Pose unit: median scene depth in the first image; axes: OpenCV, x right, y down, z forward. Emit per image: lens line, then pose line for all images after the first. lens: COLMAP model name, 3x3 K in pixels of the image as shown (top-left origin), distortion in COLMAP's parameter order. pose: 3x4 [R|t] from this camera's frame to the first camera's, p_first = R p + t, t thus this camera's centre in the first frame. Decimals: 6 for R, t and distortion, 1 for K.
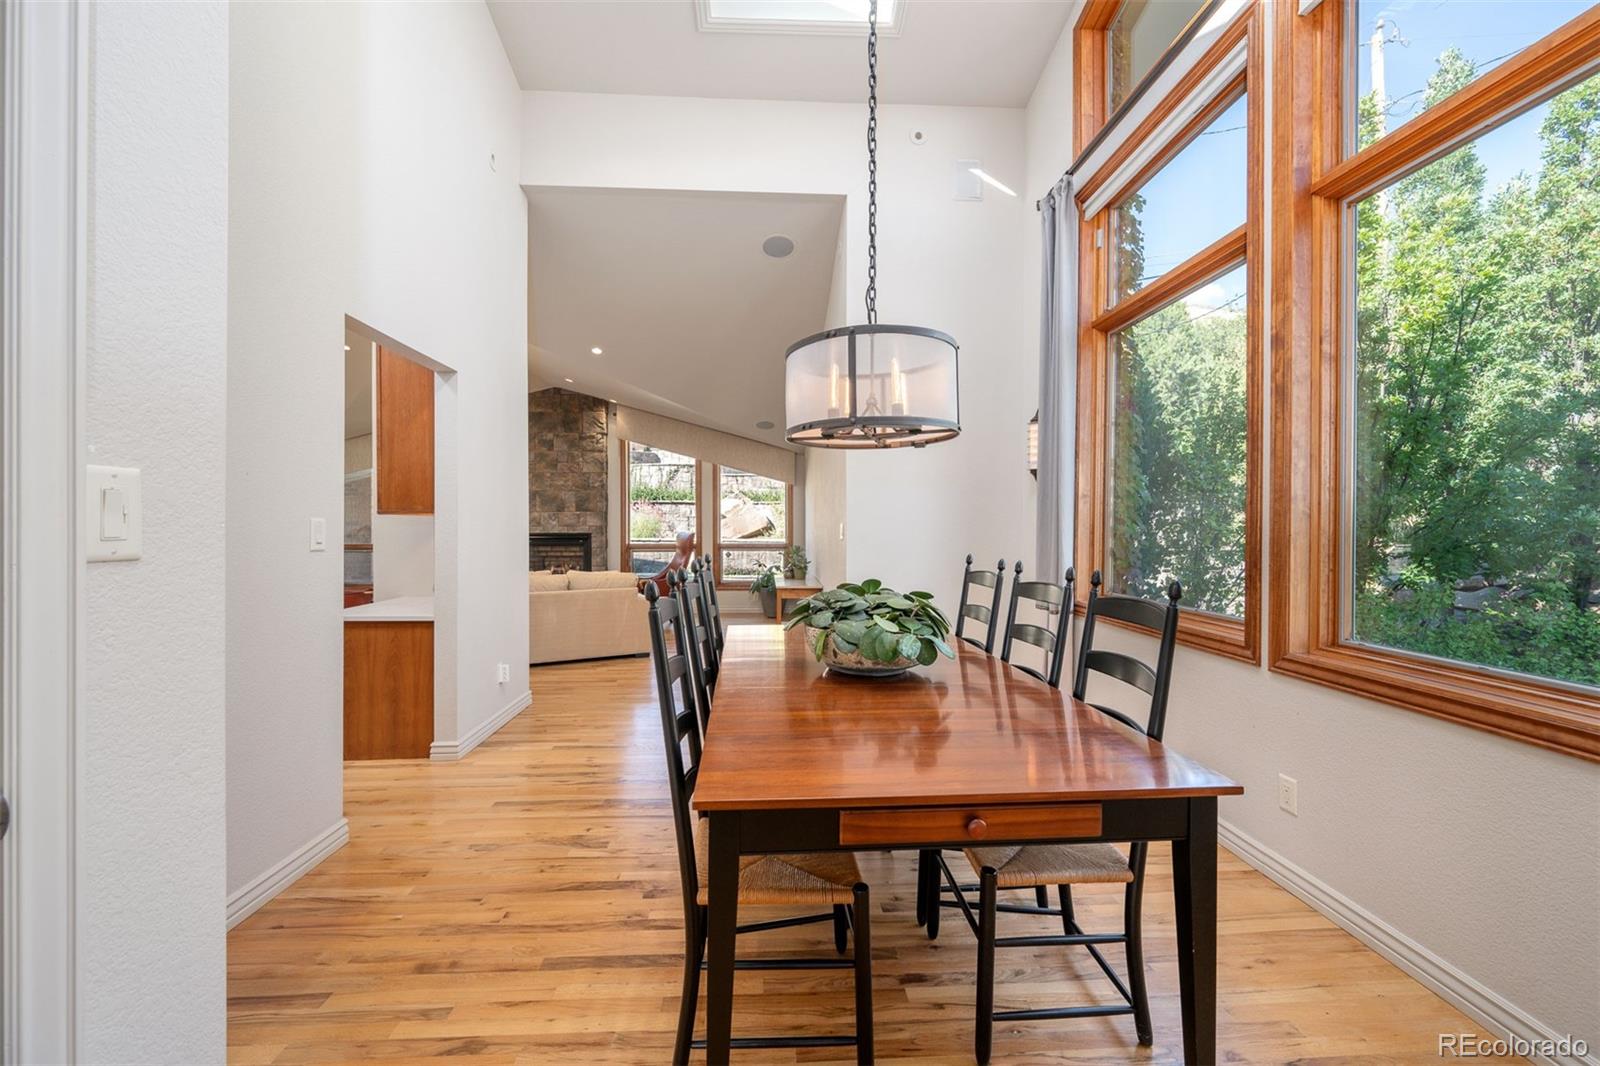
lens RADIAL K [[633.4, 0, 801.9], [0, 633.4, 519.6], [0, 0, 1]] dist [-0.000244, -0.000144]
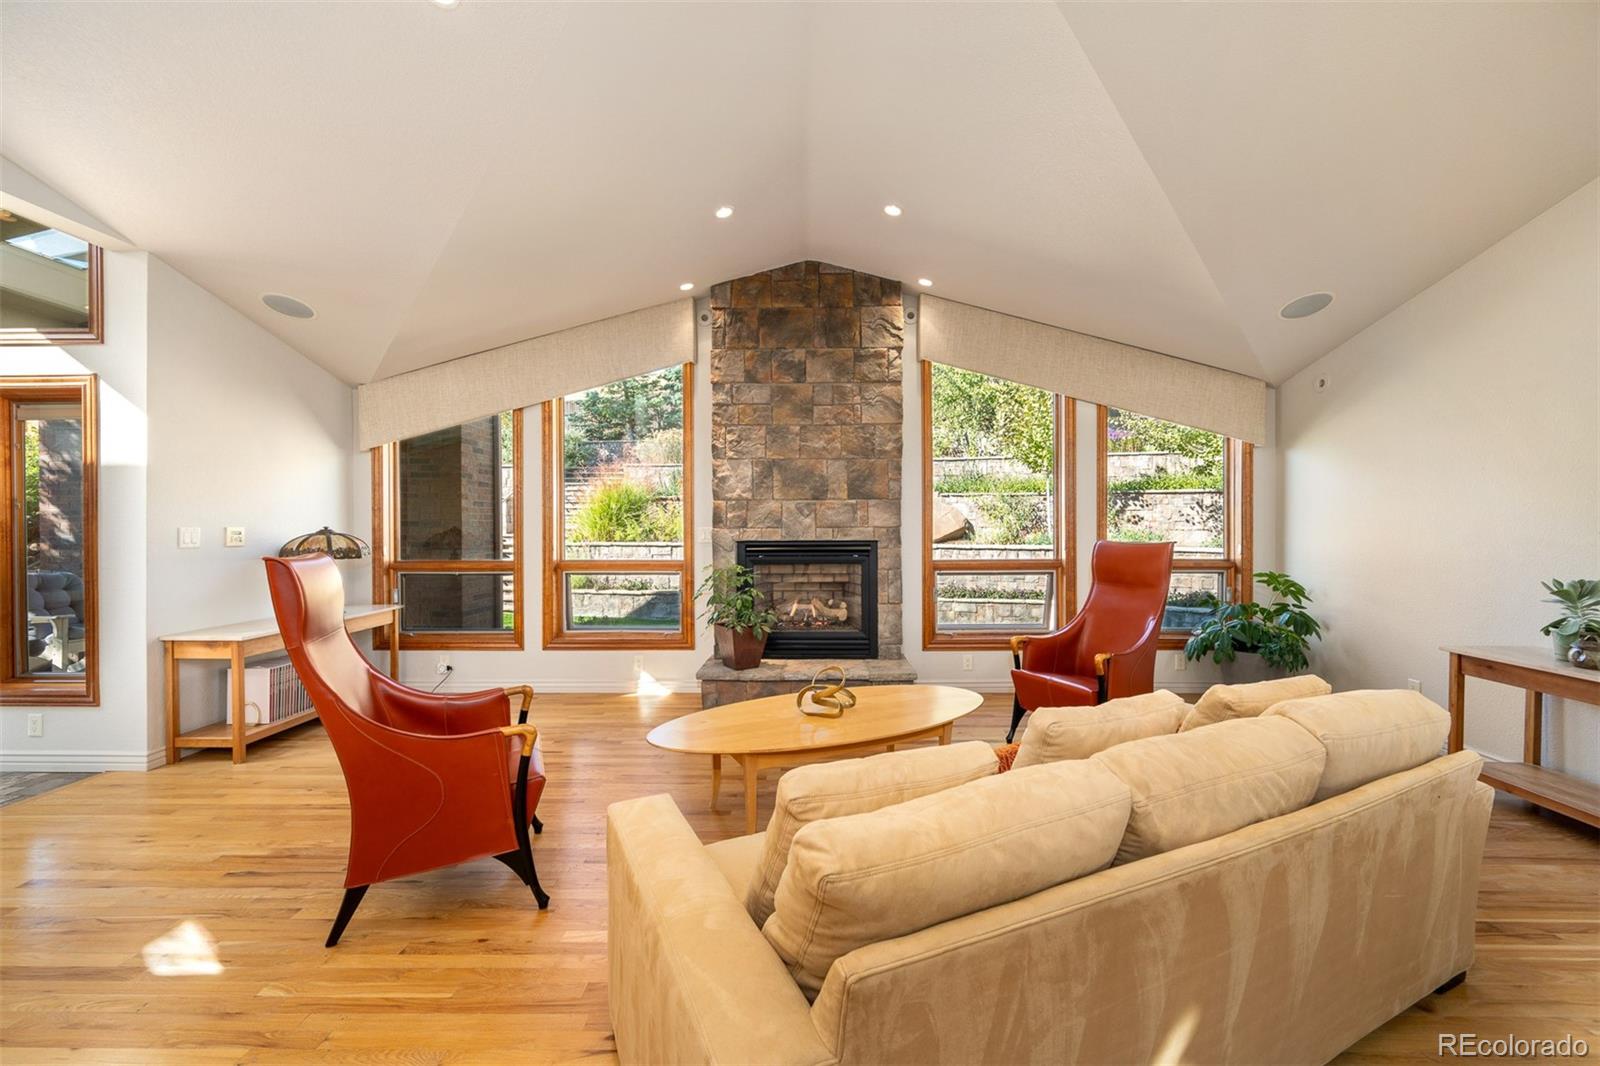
lens RADIAL K [[633.4, 0, 801.9], [0, 633.4, 519.6], [0, 0, 1]] dist [-0.000244, -0.000144]
pose [[0.997799, -0.003694, -0.066203, -0.360663], [0.003669, 0.999993, -0.000508, 0.004042], [0.066205, 0.000264, 0.997806, 0.479232]]
